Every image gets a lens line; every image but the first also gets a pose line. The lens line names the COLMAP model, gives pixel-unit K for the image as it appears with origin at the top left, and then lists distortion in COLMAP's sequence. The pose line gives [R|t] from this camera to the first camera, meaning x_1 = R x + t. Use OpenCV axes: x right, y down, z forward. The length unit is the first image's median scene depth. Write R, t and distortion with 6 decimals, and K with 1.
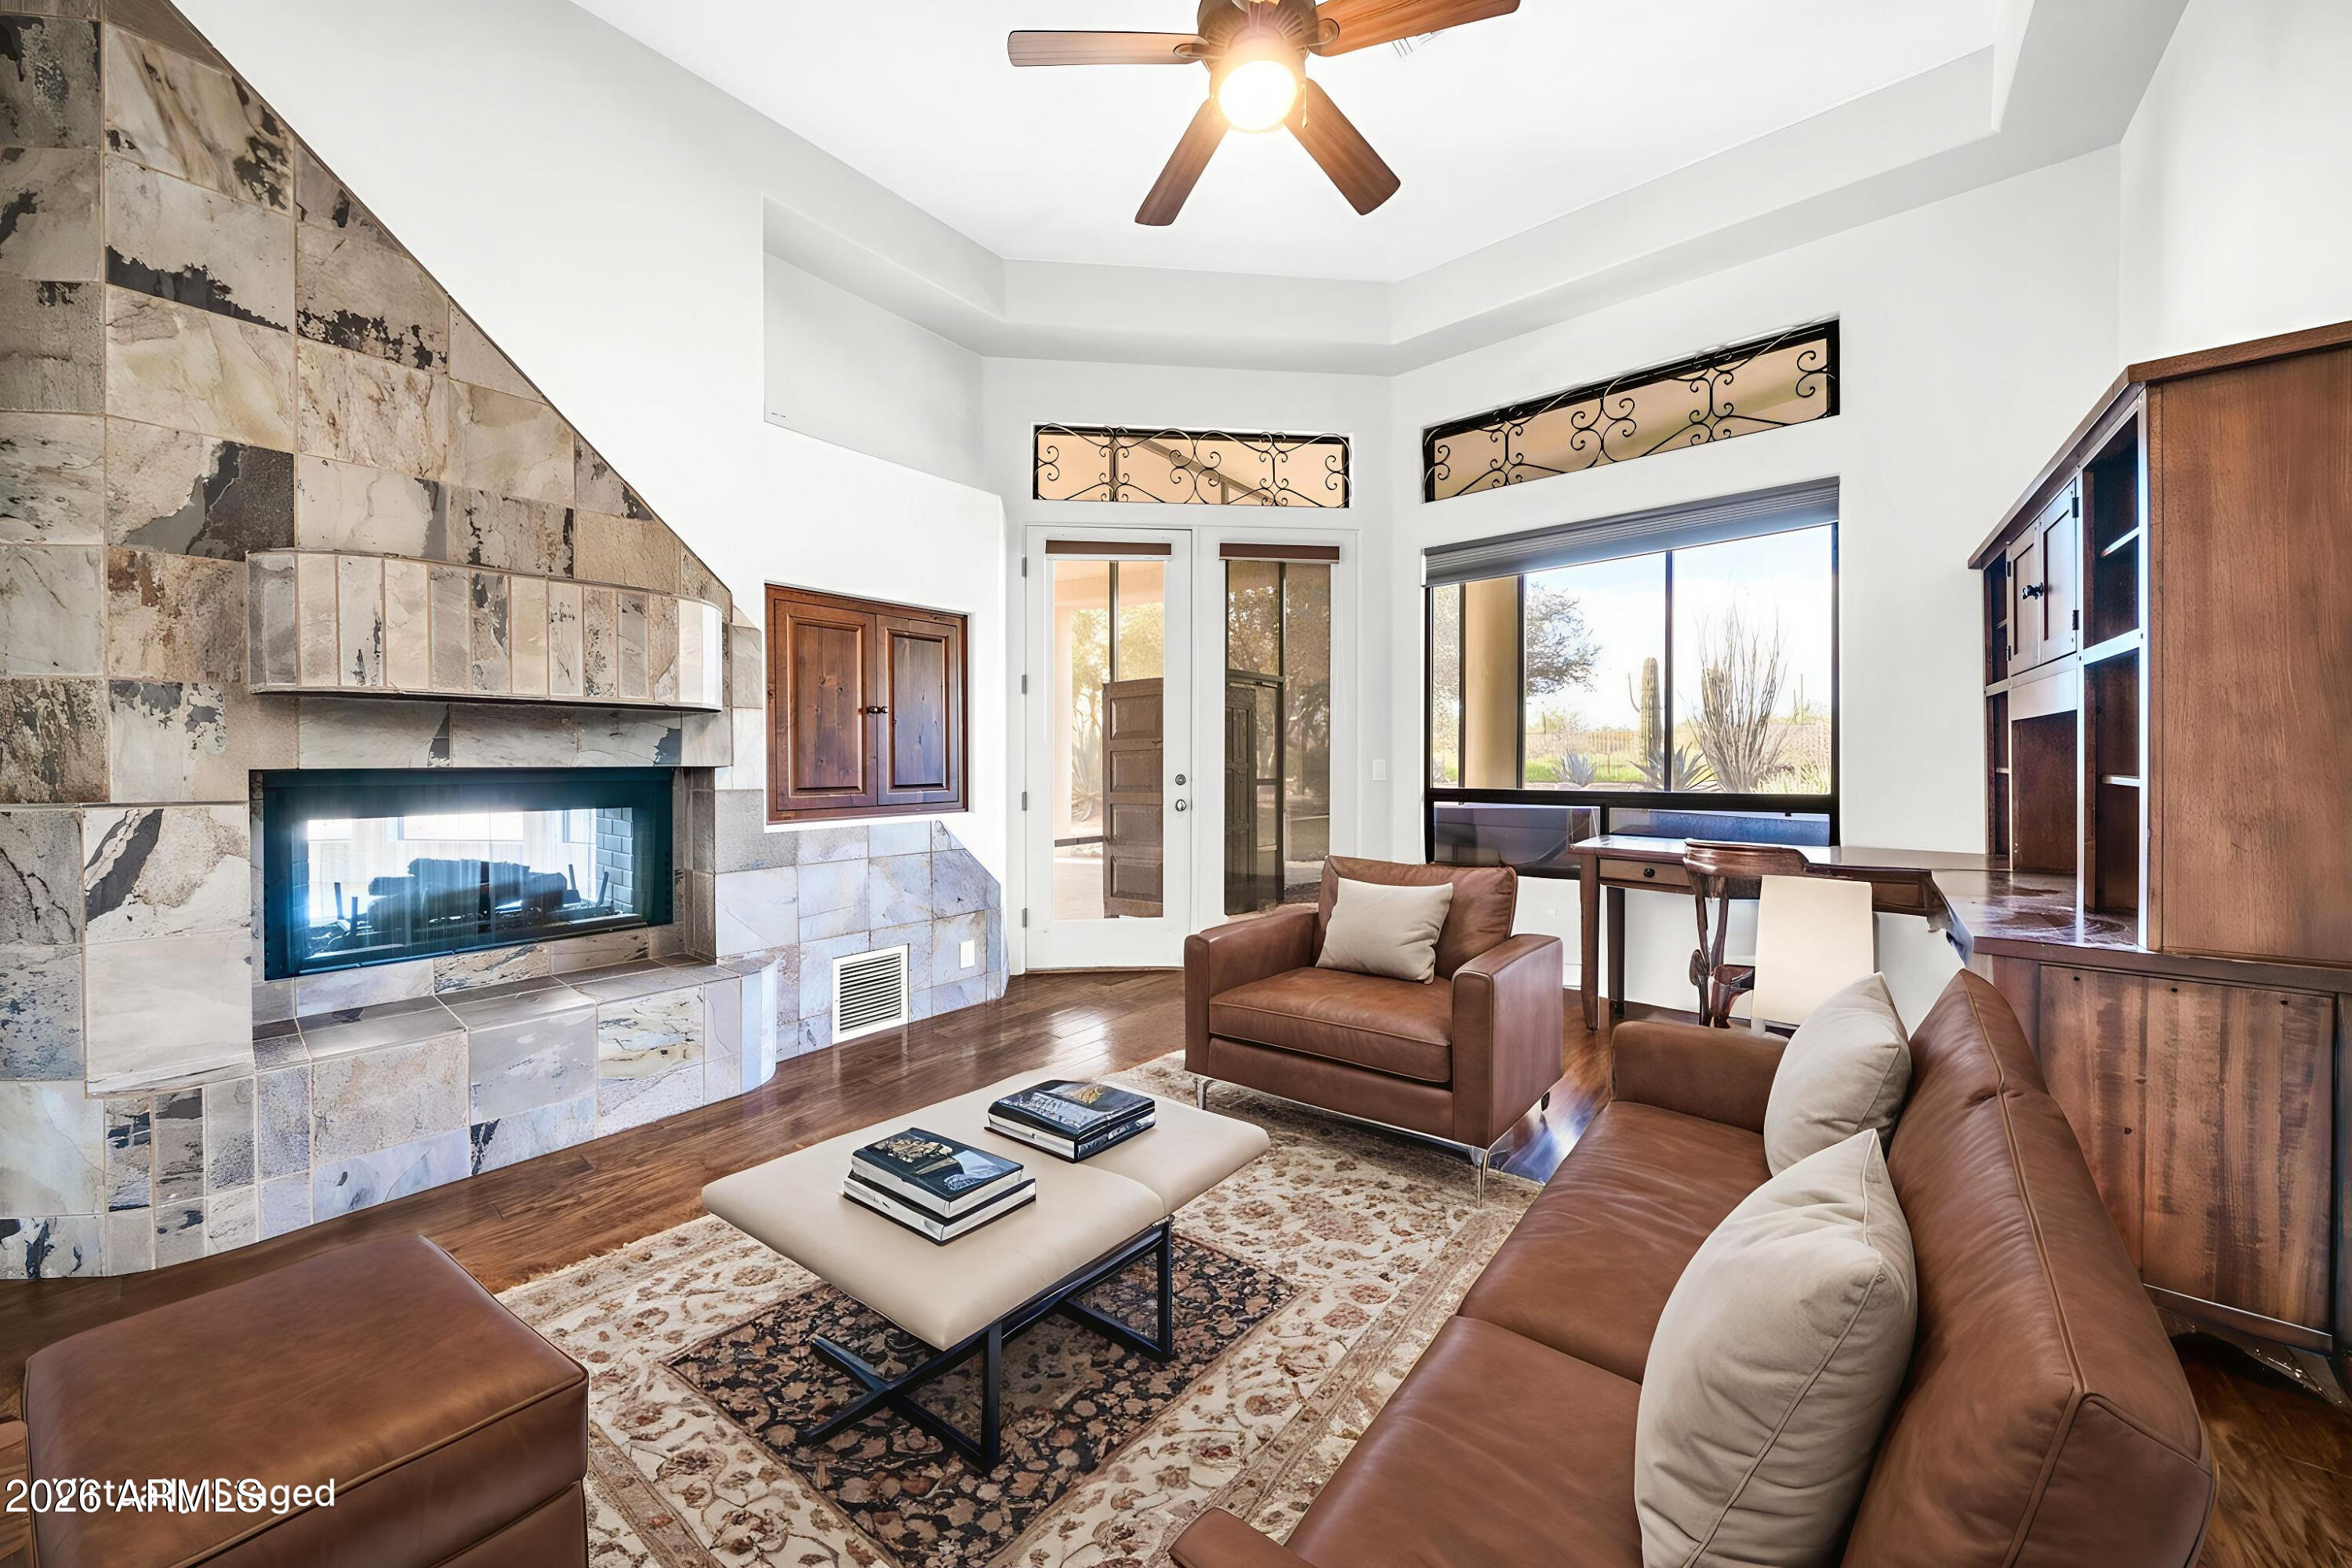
lens RADIAL K [[822.5, 0, 1170.6], [0, 822.5, 774.2], [0, 0, 1]] dist [-0.007985, -0.000097]
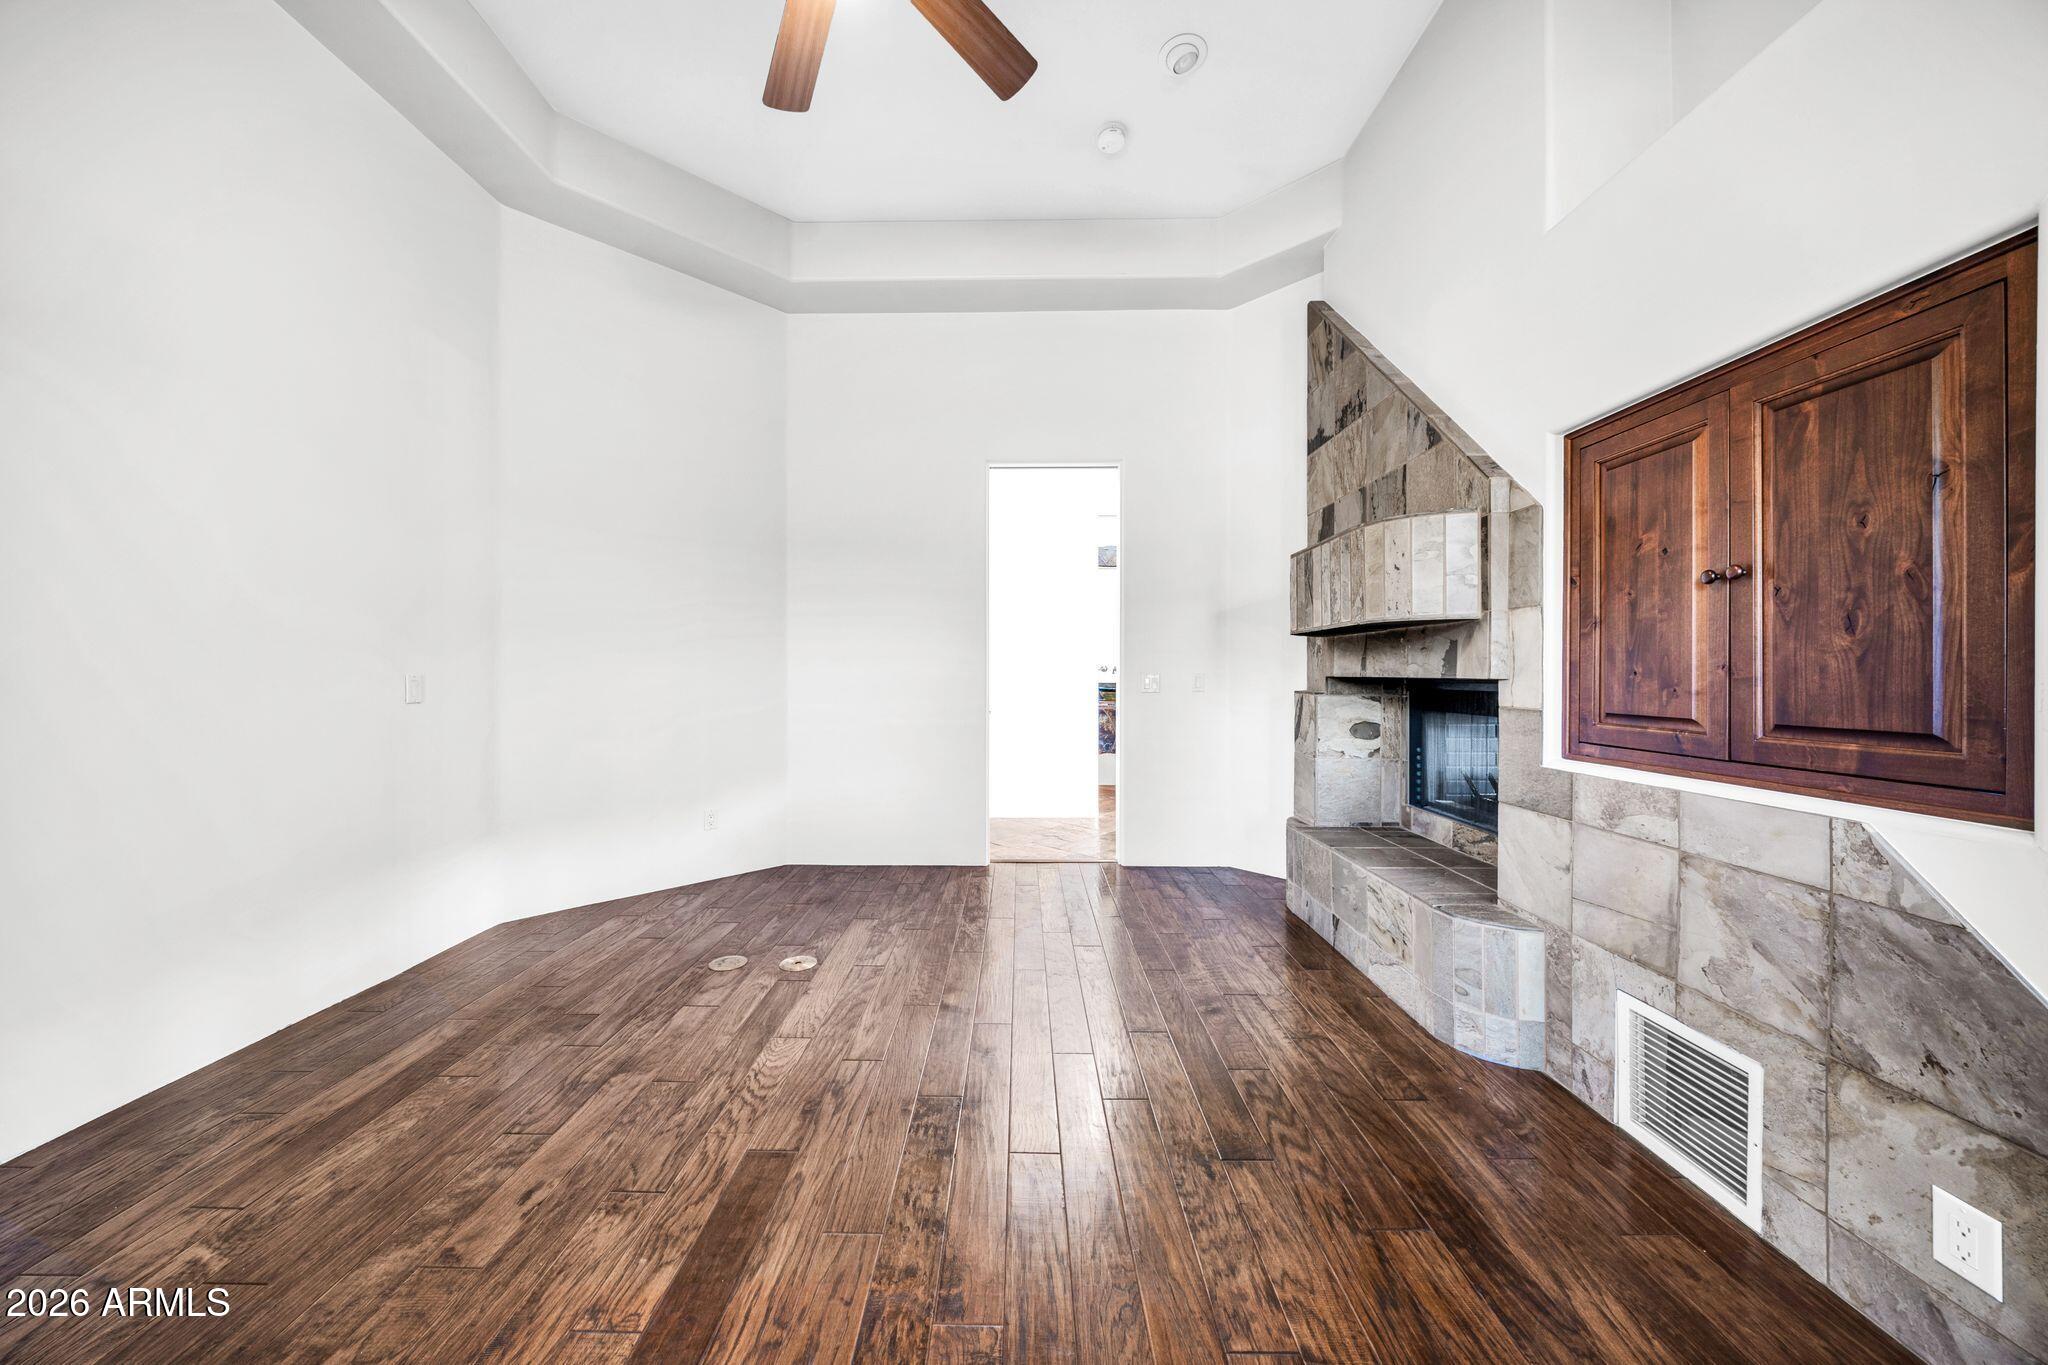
lens RADIAL K [[716.2, 0, 1019.3], [0, 716.2, 674.0], [0, 0, 1]] dist [-0.007985, -0.000097]
pose [[-0.786529, 0.010092, -0.617471, 0.276589], [-0.000884, 0.999847, 0.017467, -0.024587], [0.617553, 0.014284, -0.786400, 1.122618]]
